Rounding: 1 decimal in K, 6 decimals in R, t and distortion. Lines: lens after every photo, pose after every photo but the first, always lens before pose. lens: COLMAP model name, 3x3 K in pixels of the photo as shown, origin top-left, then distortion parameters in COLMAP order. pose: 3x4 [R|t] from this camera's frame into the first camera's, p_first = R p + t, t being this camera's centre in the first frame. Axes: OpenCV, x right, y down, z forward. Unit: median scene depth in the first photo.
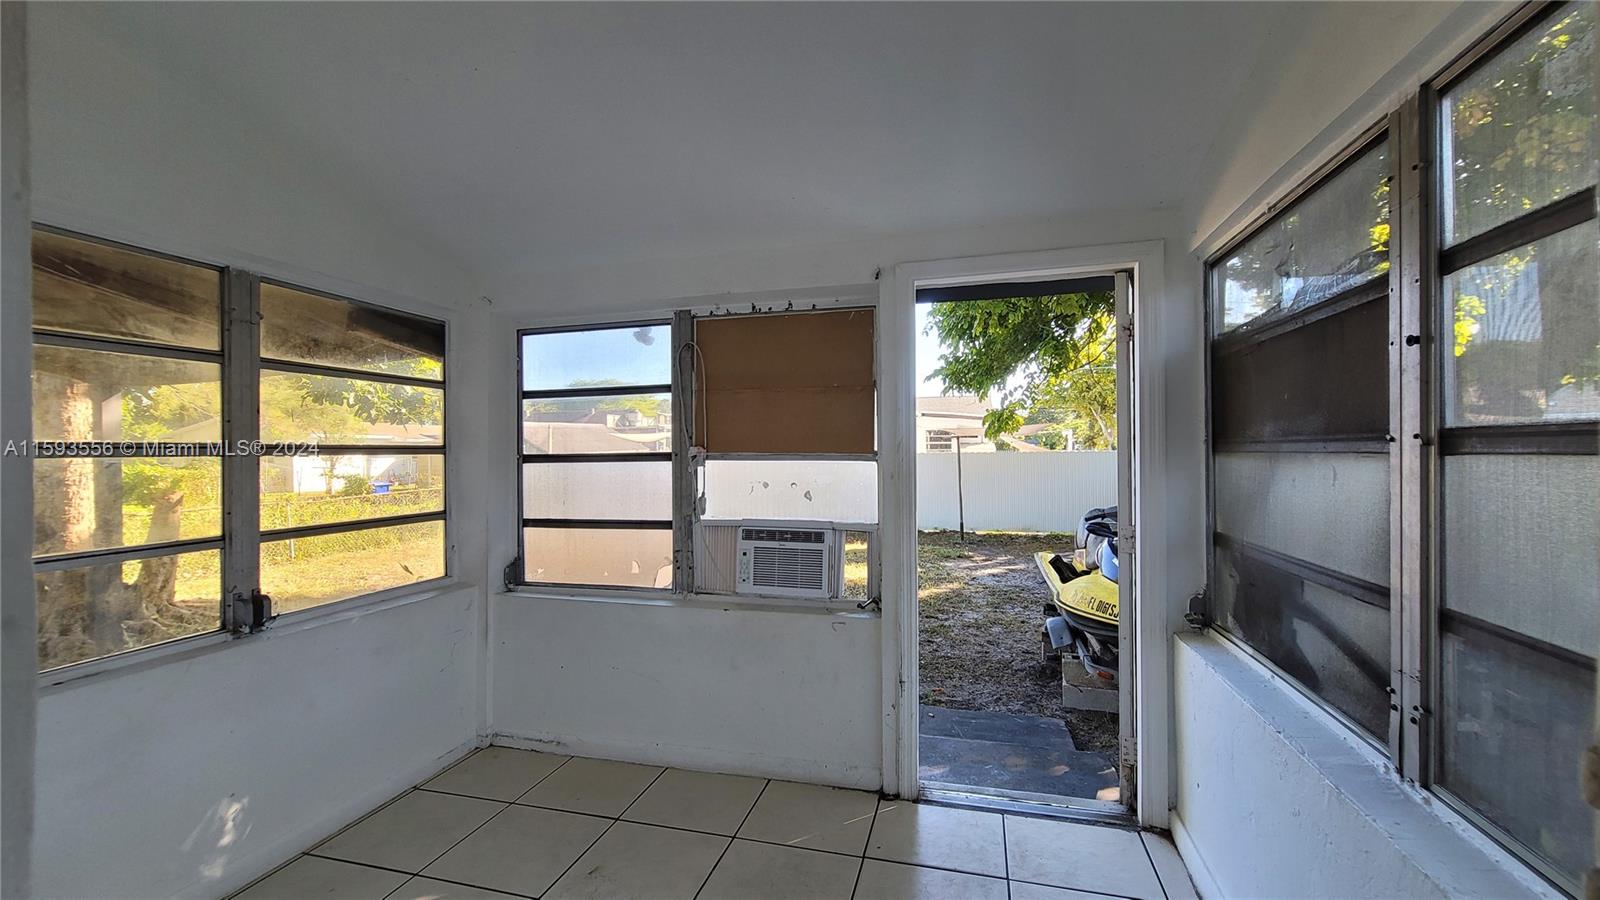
lens RADIAL K [[658.0, 0, 797.5], [0, 658.0, 460.9], [0, 0, 1]] dist [-0.002392, -0.001019]
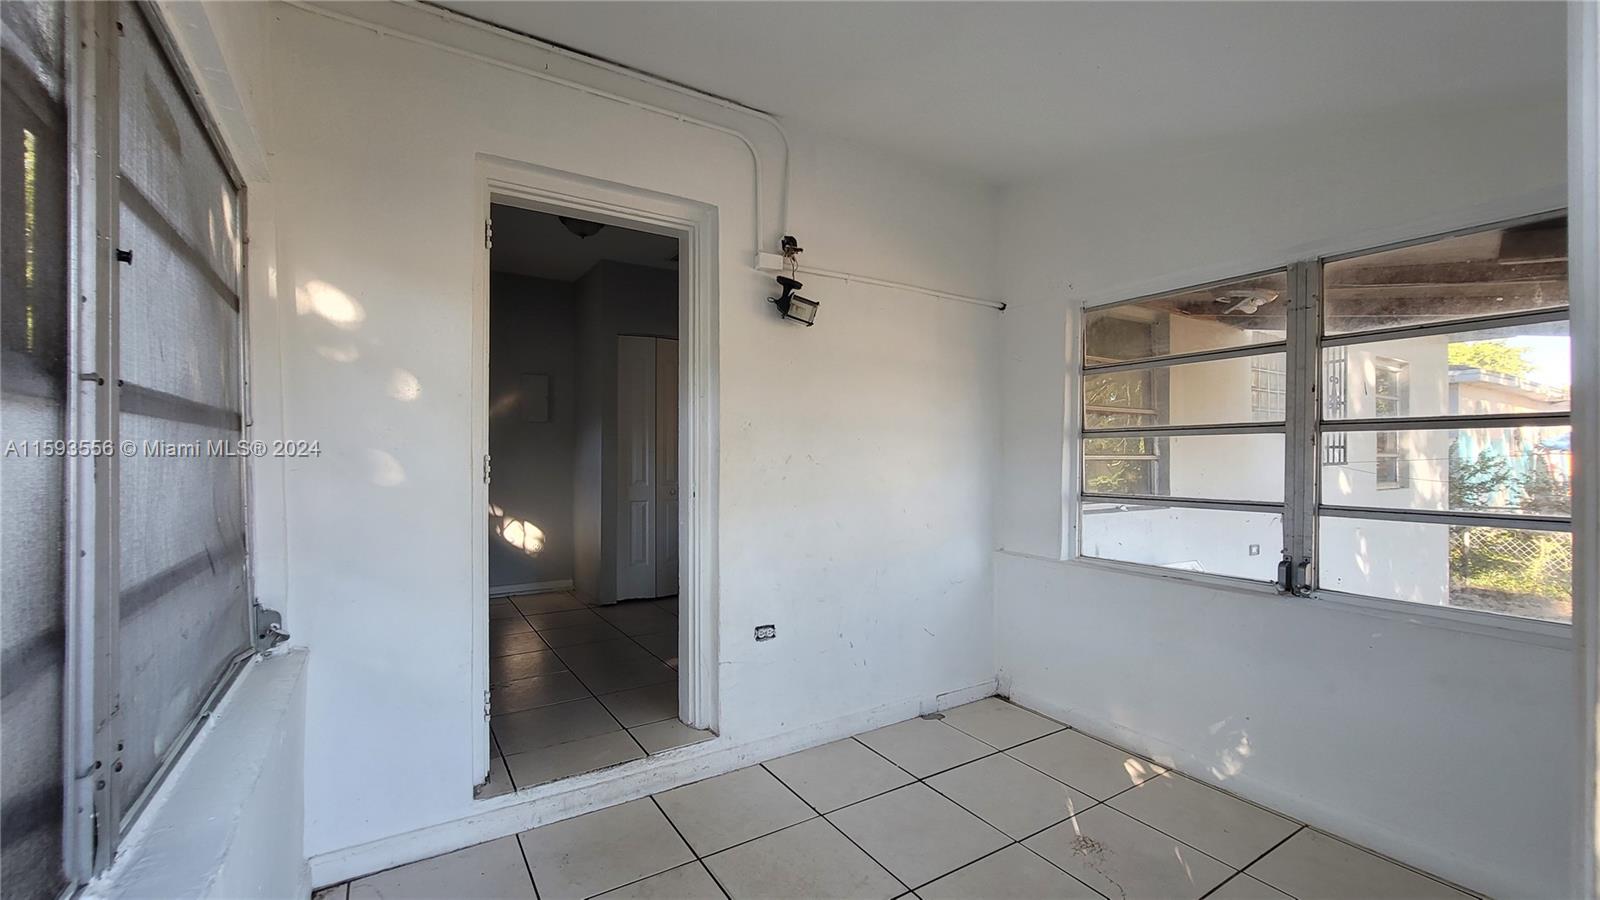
lens RADIAL K [[658.0, 0, 801.1], [0, 658.0, 450.1], [0, 0, 1]] dist [-0.002392, -0.001019]
pose [[-0.693487, 0.008539, -0.720419, 0.517757], [0.003362, 0.999957, 0.008615, 0.009997], [0.720462, 0.003552, -0.693486, 1.155511]]
